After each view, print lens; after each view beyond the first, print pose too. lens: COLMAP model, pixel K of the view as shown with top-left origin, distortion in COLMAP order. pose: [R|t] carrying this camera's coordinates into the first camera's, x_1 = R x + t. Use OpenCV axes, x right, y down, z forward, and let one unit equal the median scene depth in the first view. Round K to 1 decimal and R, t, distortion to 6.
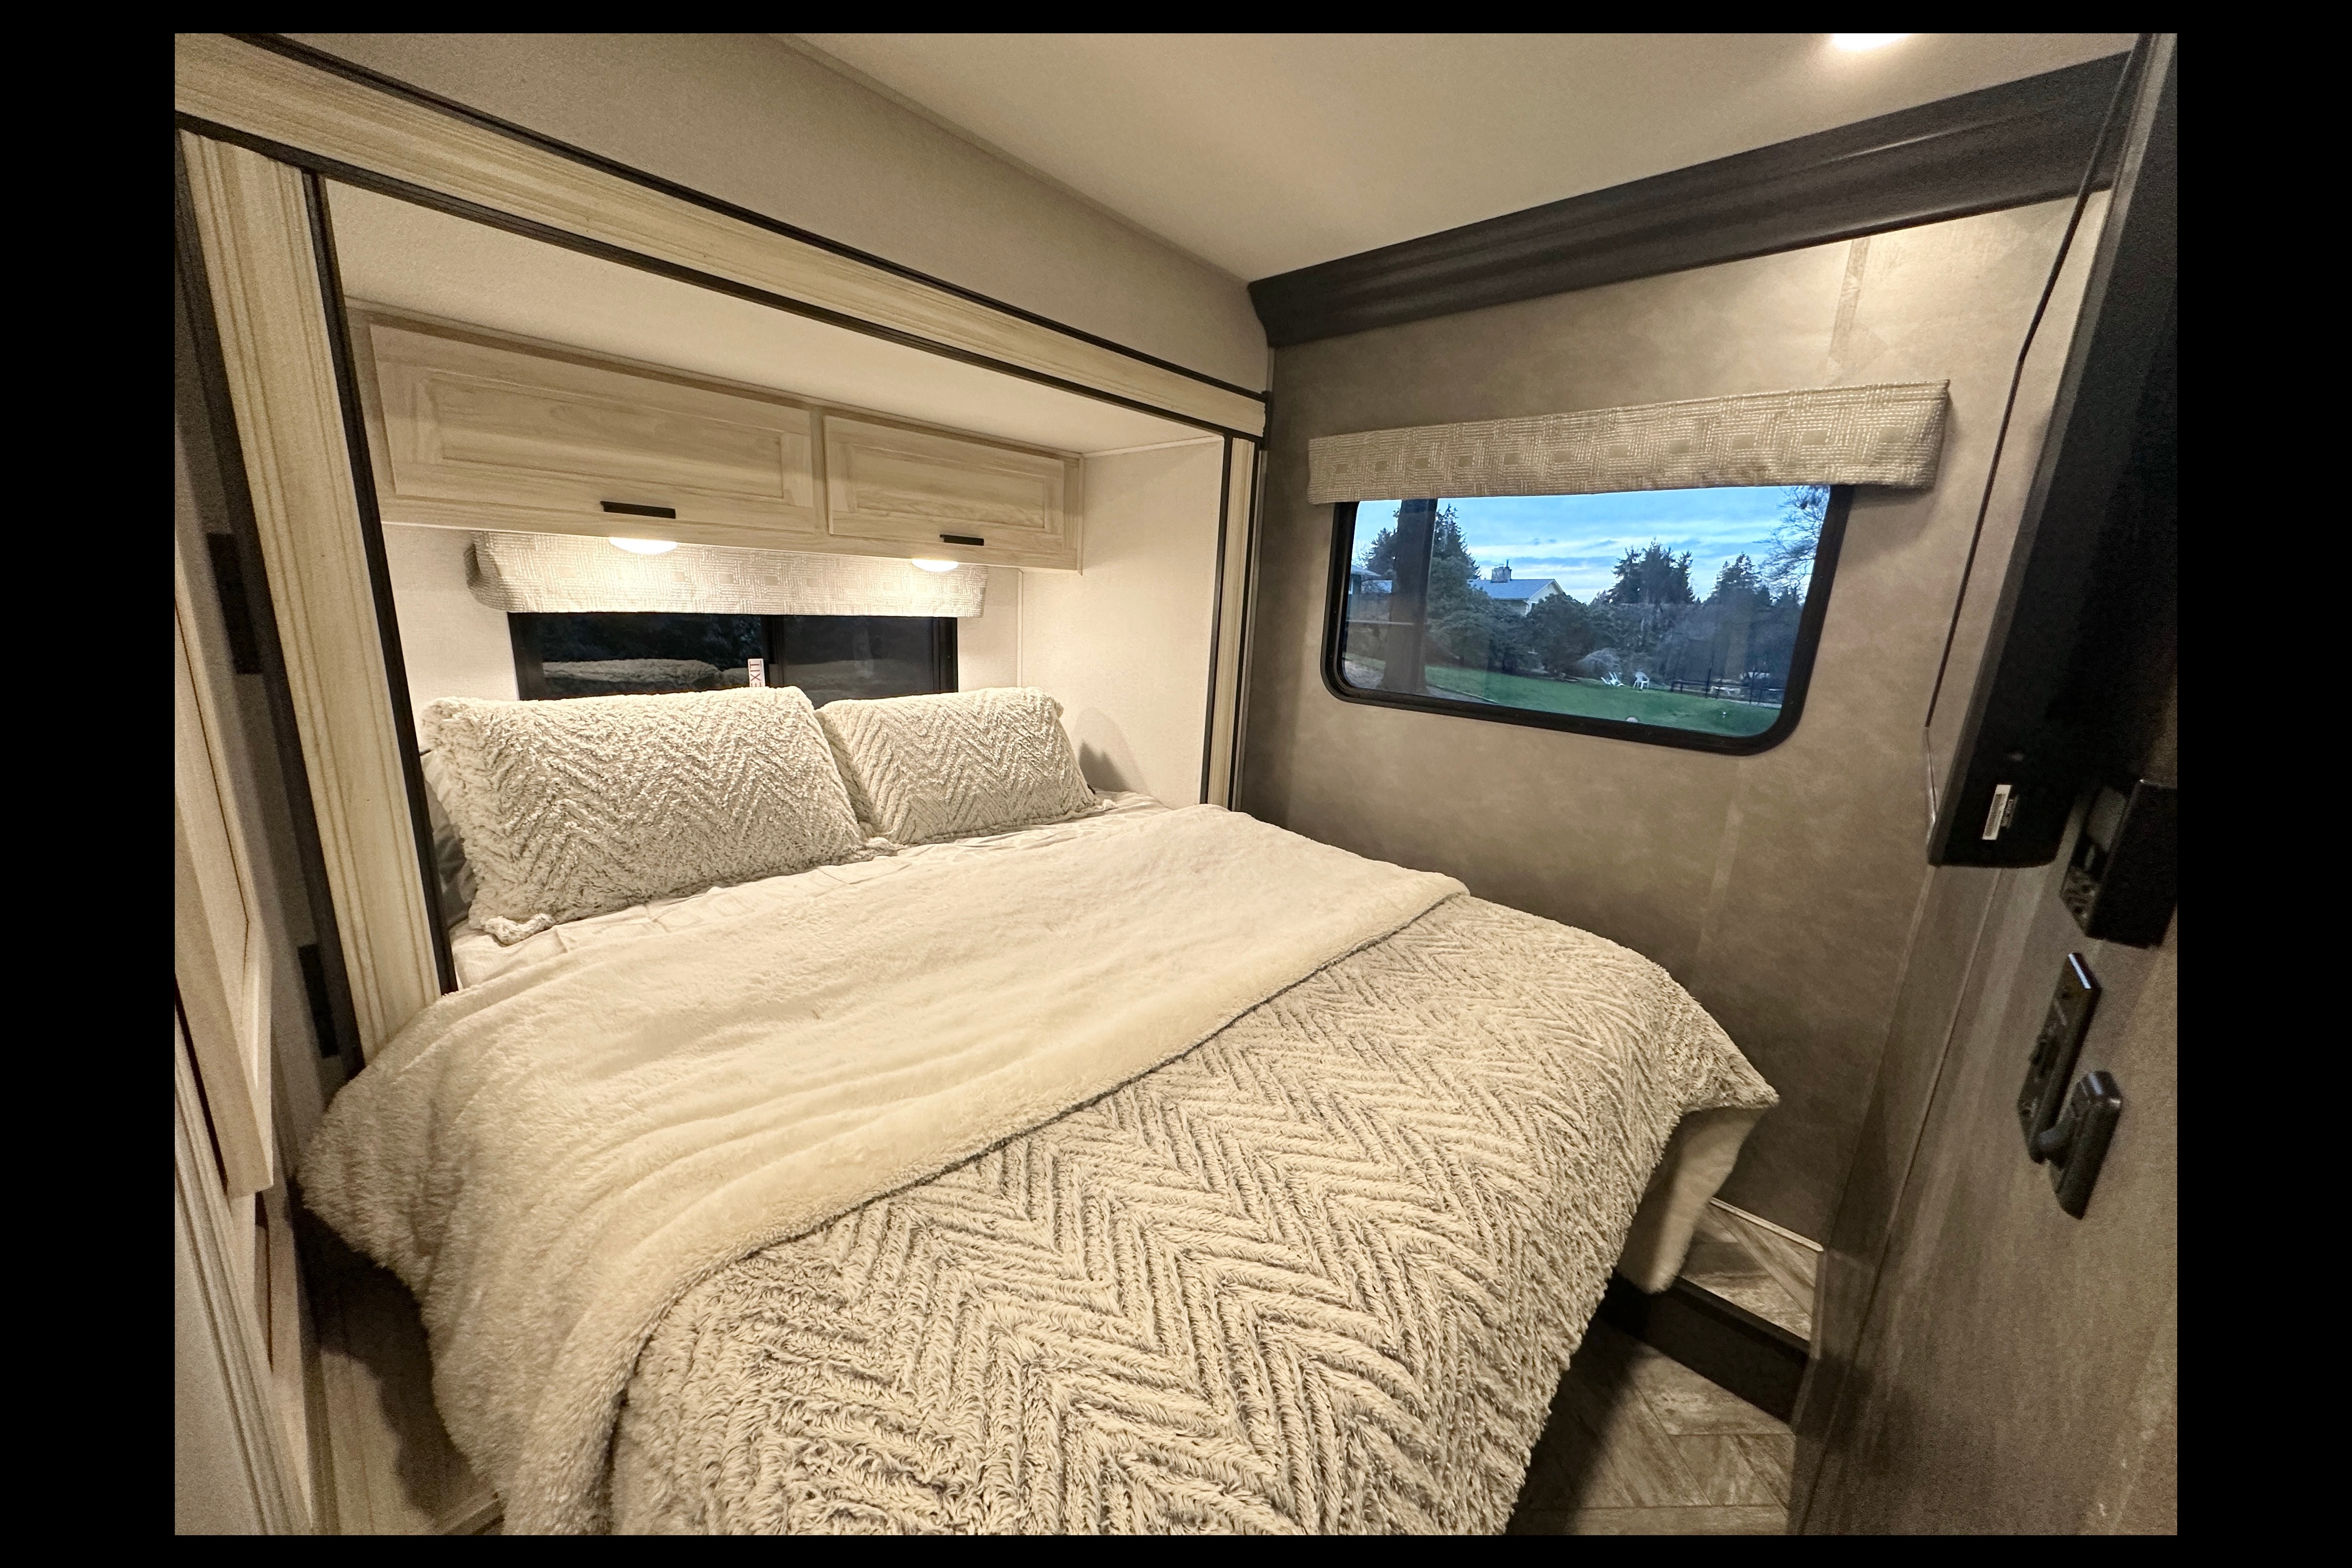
lens RADIAL K [[786.2, 0, 1176.2], [0, 786.2, 785.7], [0, 0, 1]] dist [-0.009356, -0.000058]
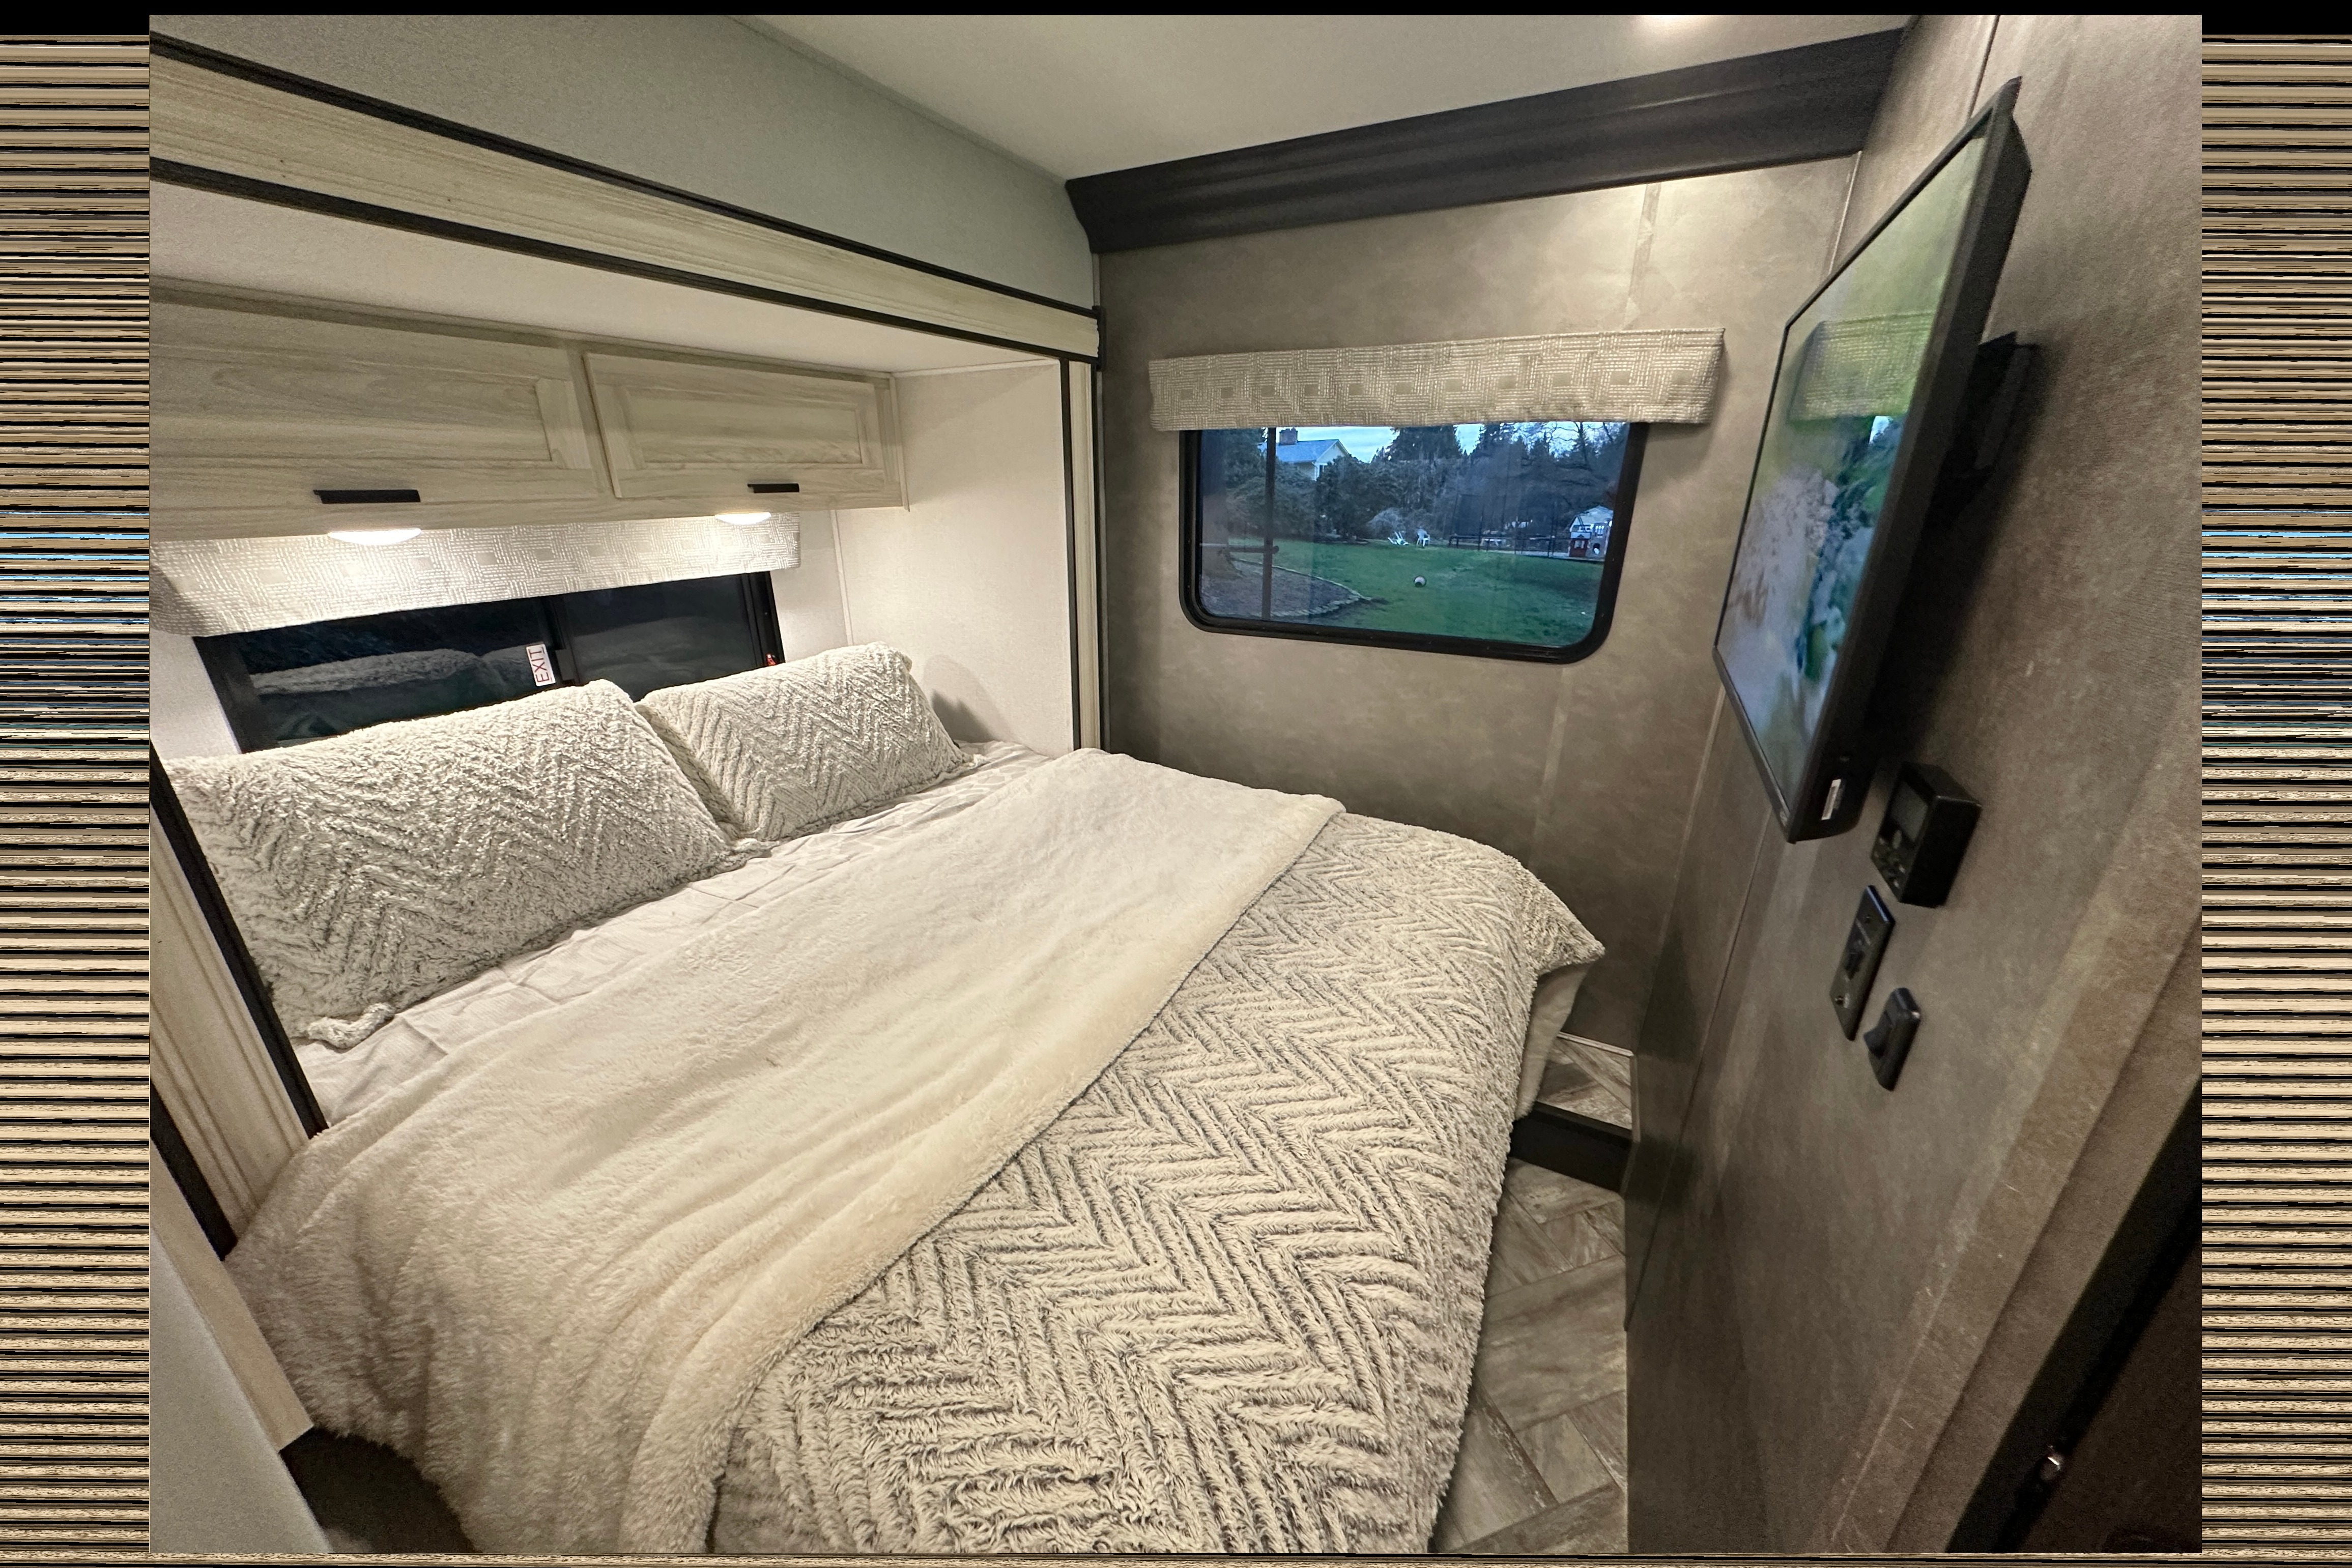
lens RADIAL K [[806.9, 0, 1176.0], [0, 806.9, 784.0], [0, 0, 1]] dist [-0.010700, 0.000326]
pose [[0.967055, -0.132528, 0.217352, -0.105591], [0.101837, 0.983906, 0.146826, -0.099972], [-0.233312, -0.119855, 0.964987, -0.020244]]
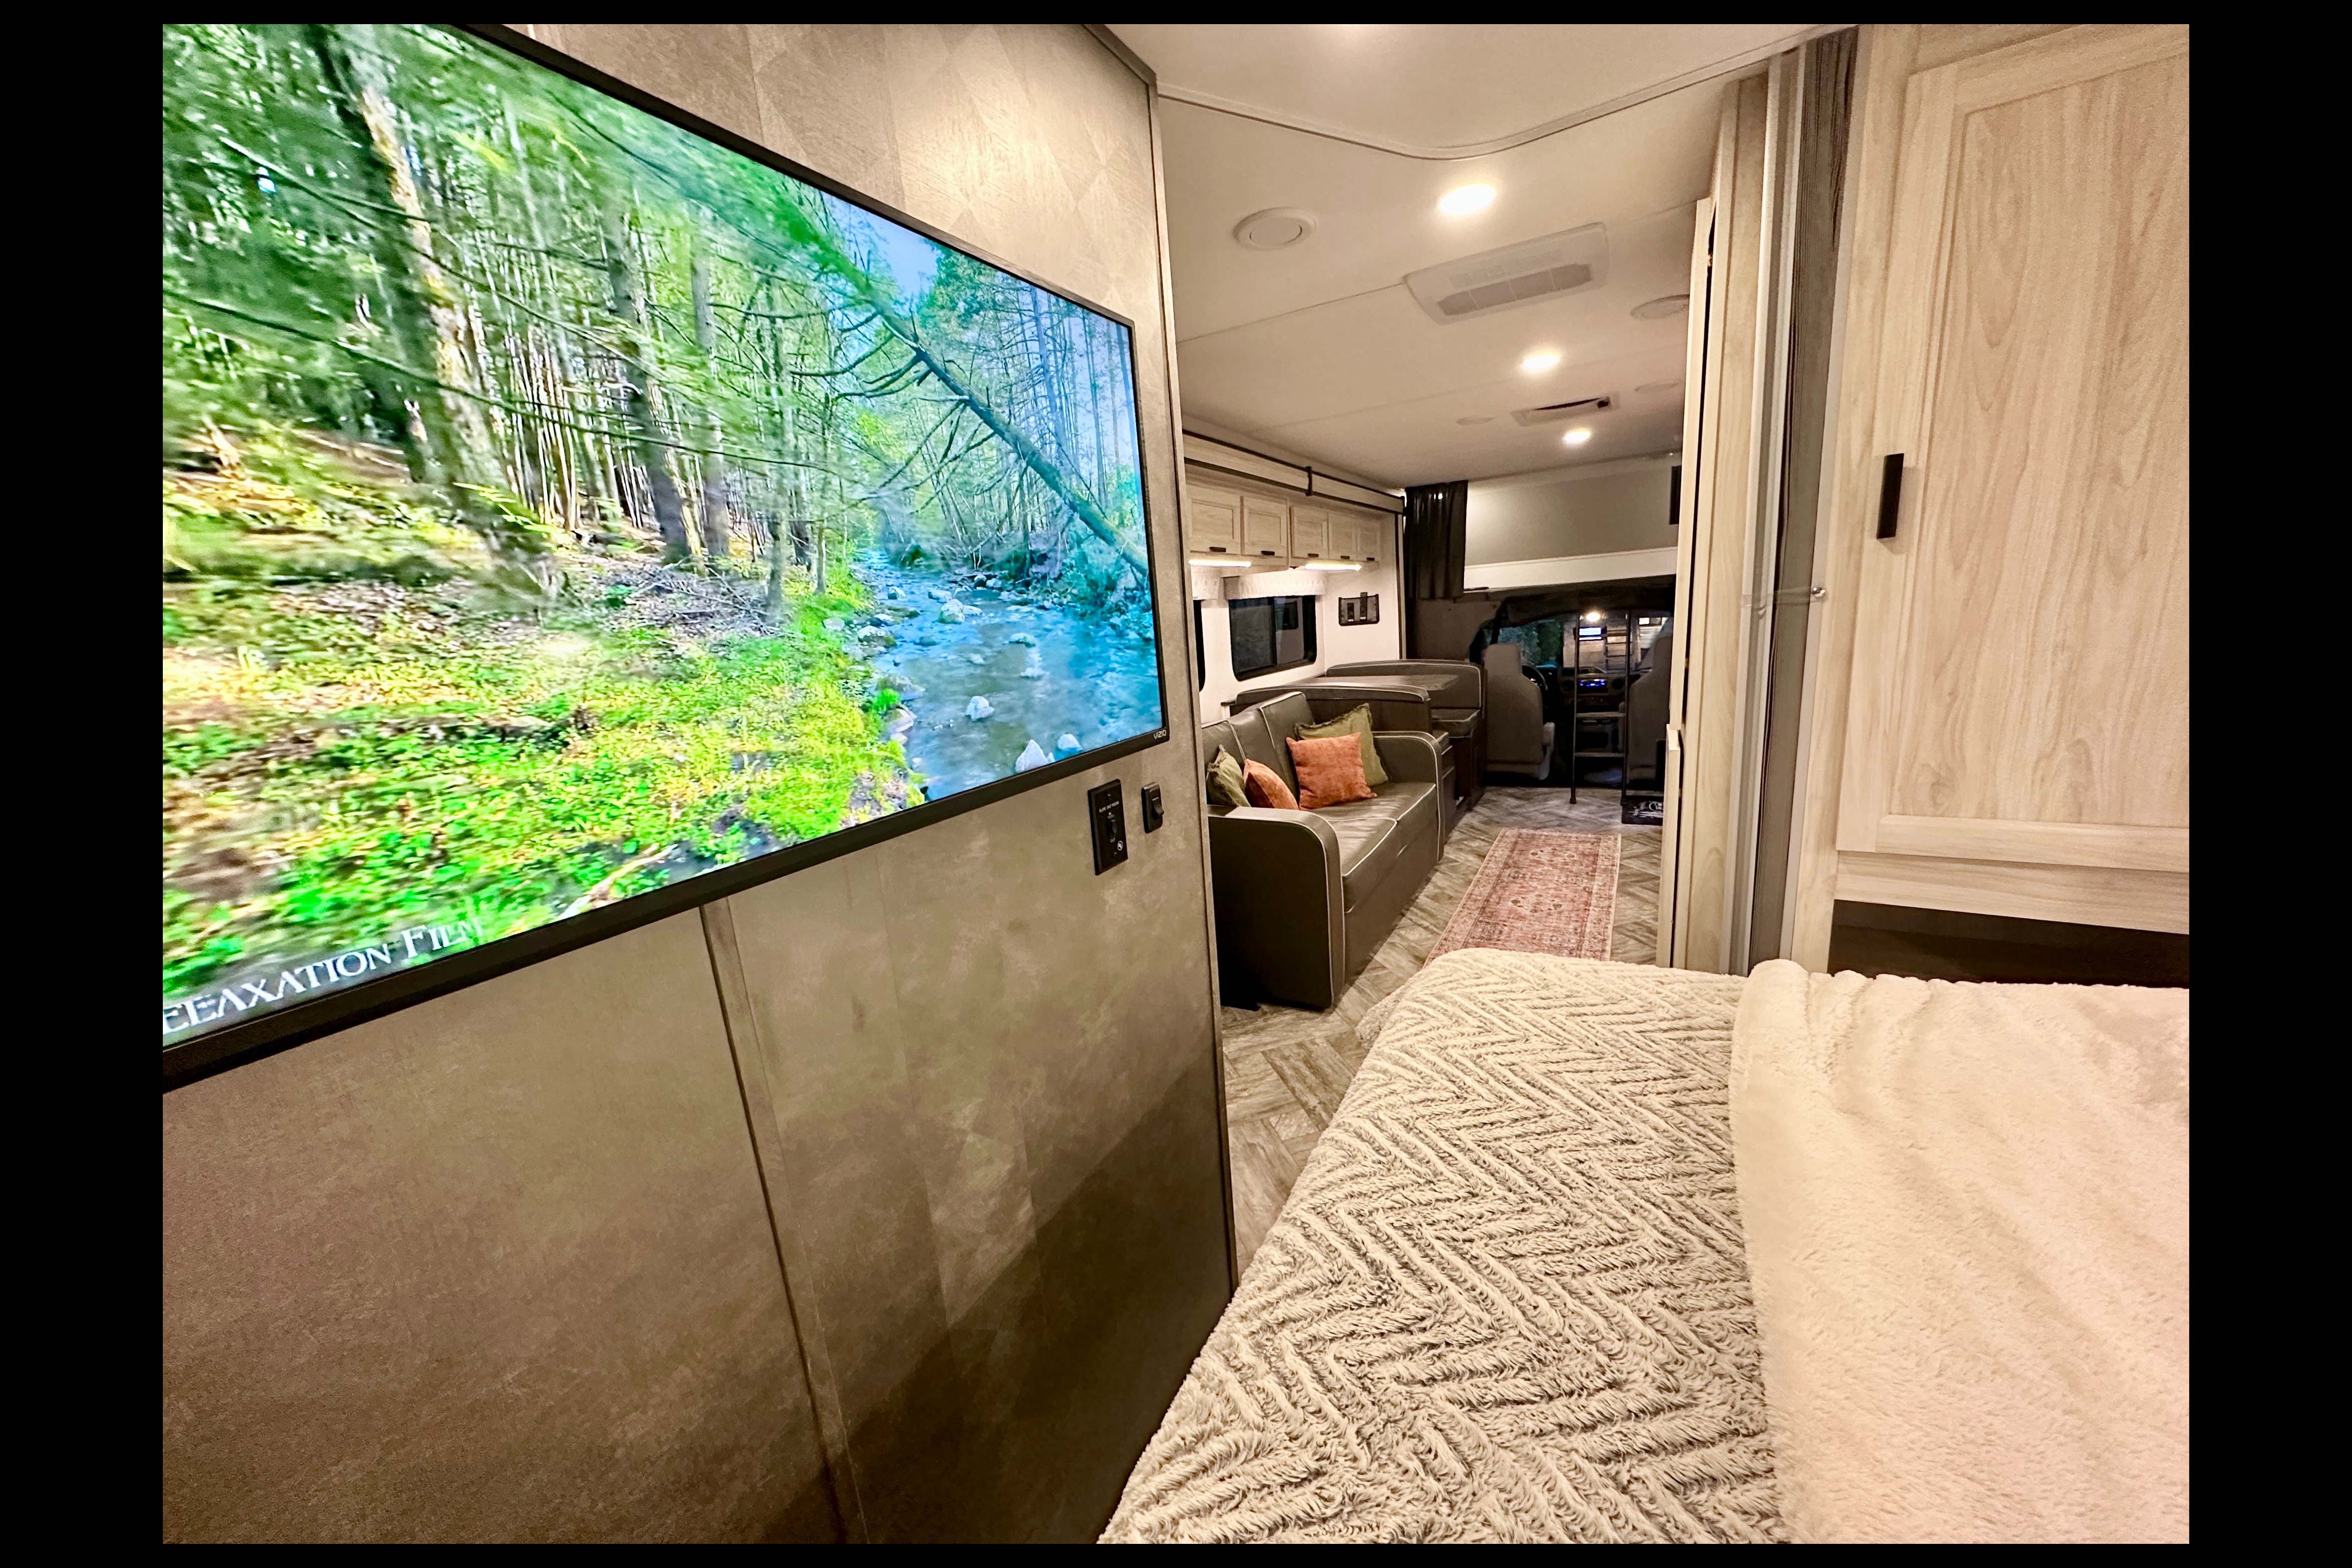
lens RADIAL K [[791.1, 0, 1173.4], [0, 791.1, 783.5], [0, 0, 1]] dist [0.000001, 0.000069]
pose [[-0.979034, 0.066325, -0.192597, 0.460632], [-0.018958, 0.911734, 0.410344, -0.226358], [0.202813, 0.405392, -0.891361, 0.984252]]
